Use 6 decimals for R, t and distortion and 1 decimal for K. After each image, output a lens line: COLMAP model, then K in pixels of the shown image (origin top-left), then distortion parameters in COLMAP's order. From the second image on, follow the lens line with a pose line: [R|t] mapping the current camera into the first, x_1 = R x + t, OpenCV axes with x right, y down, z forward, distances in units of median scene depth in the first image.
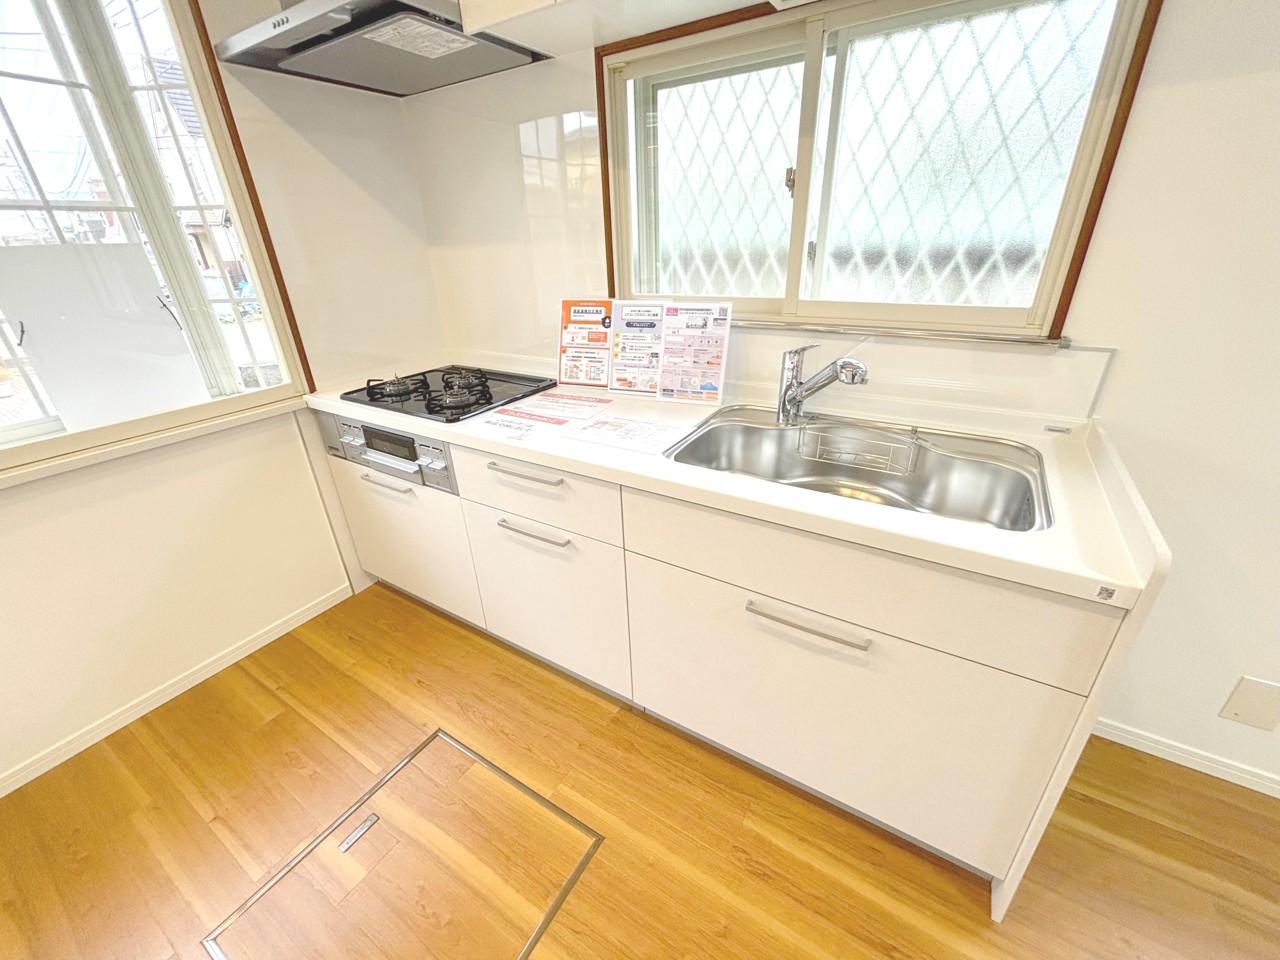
lens RADIAL K [[514.4, 0, 640.2], [0, 514.4, 483.1], [0, 0, 1]] dist [-0.000975, -0.000322]
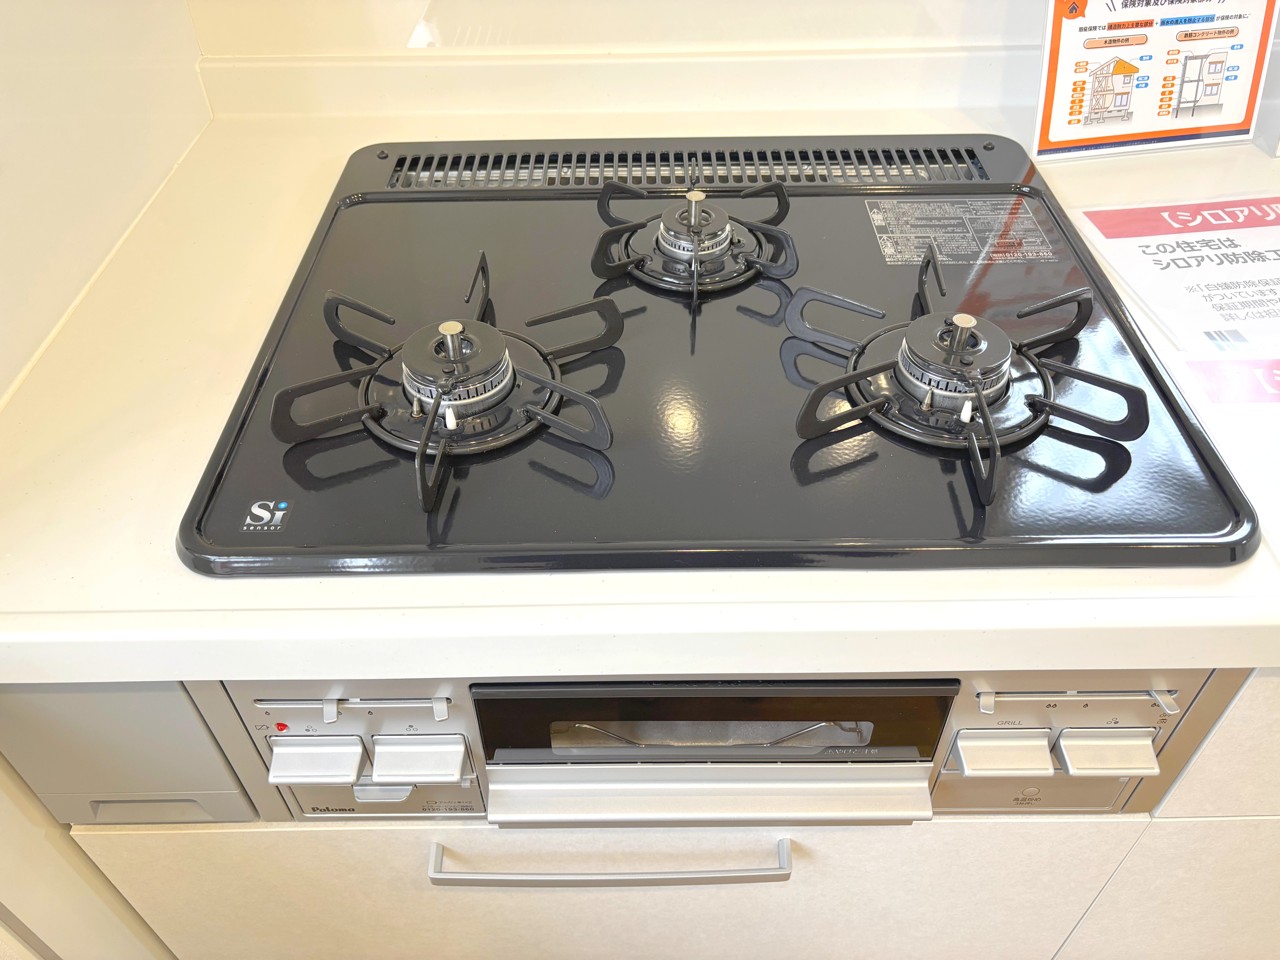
lens RADIAL K [[982.8, 0, 640.0], [0, 982.8, 480.0], [0, 0, 1]] dist [0.001370, -0.002155]
pose [[0.848333, -0.351329, 0.396104, -0.606243], [0.215180, 0.912331, 0.348353, -0.277468], [-0.483765, -0.210286, 0.849560, 0.723897]]
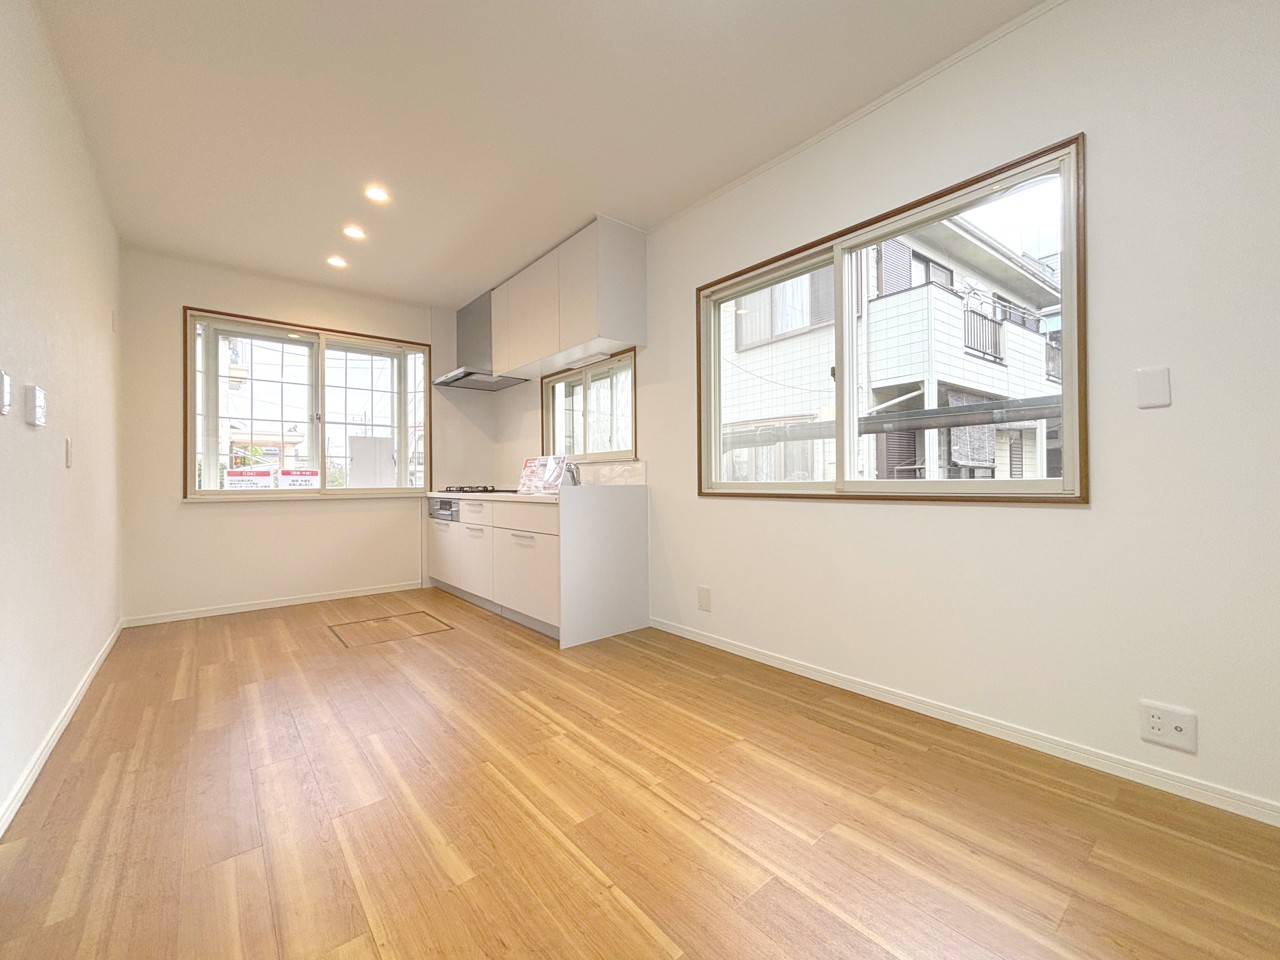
lens RADIAL K [[508.9, 0, 633.7], [0, 508.9, 483.8], [0, 0, 1]] dist [0.020601, -0.000108]
pose [[0.950539, 0.025684, -0.309543, 1.168359], [-0.152971, 0.906047, -0.394561, 0.675335], [0.270326, 0.422397, 0.865162, -0.977333]]
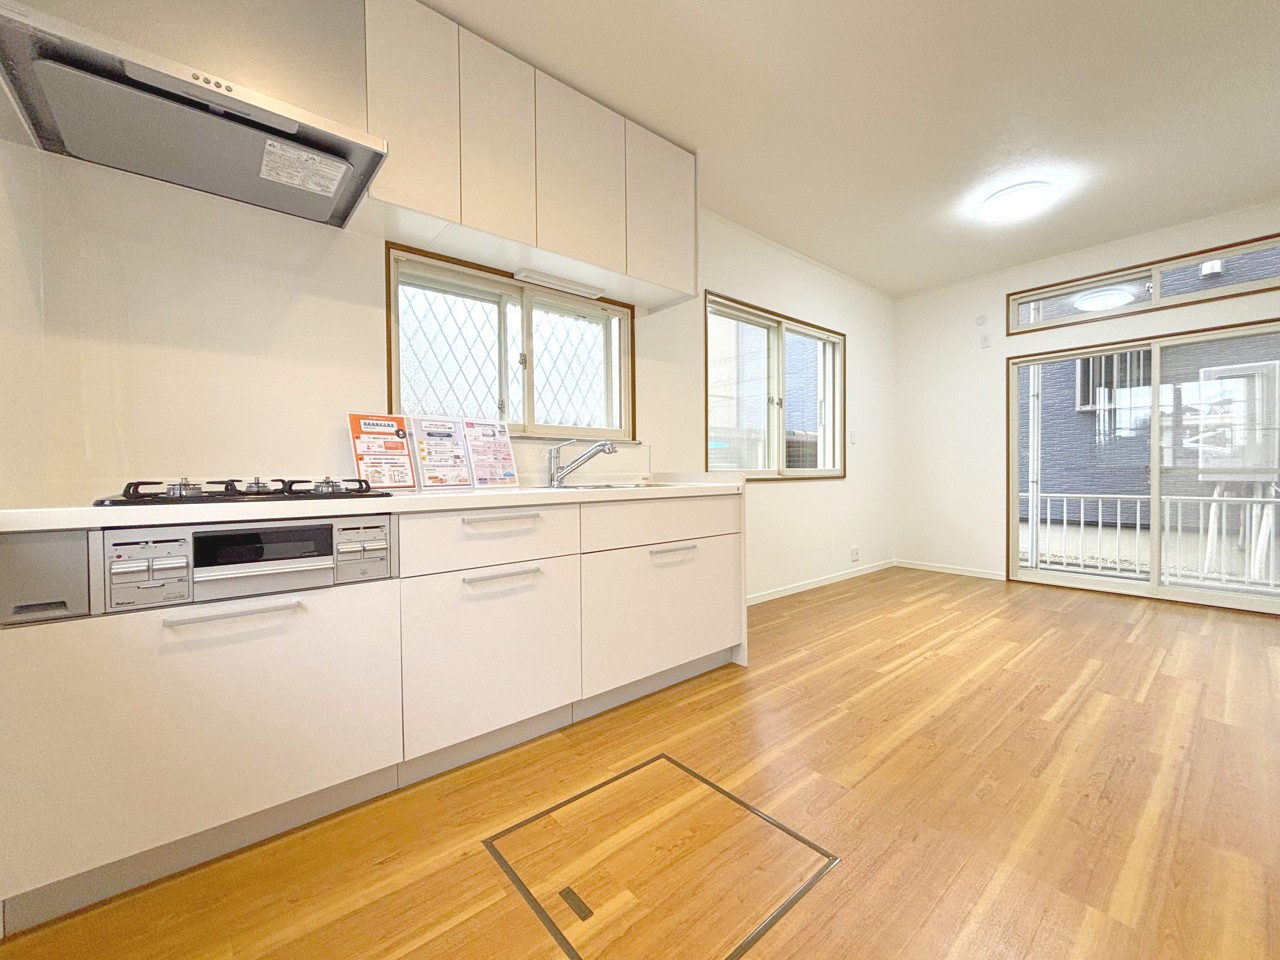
lens RADIAL K [[516.2, 0, 640.0], [0, 516.2, 480.0], [0, 0, 1]] dist [-0.000366, 0.000025]
pose [[0.305433, 0.013089, 0.952124, -1.020762], [0.405079, 0.903130, -0.142361, 0.161646], [-0.861755, 0.429167, 0.270544, 0.286821]]
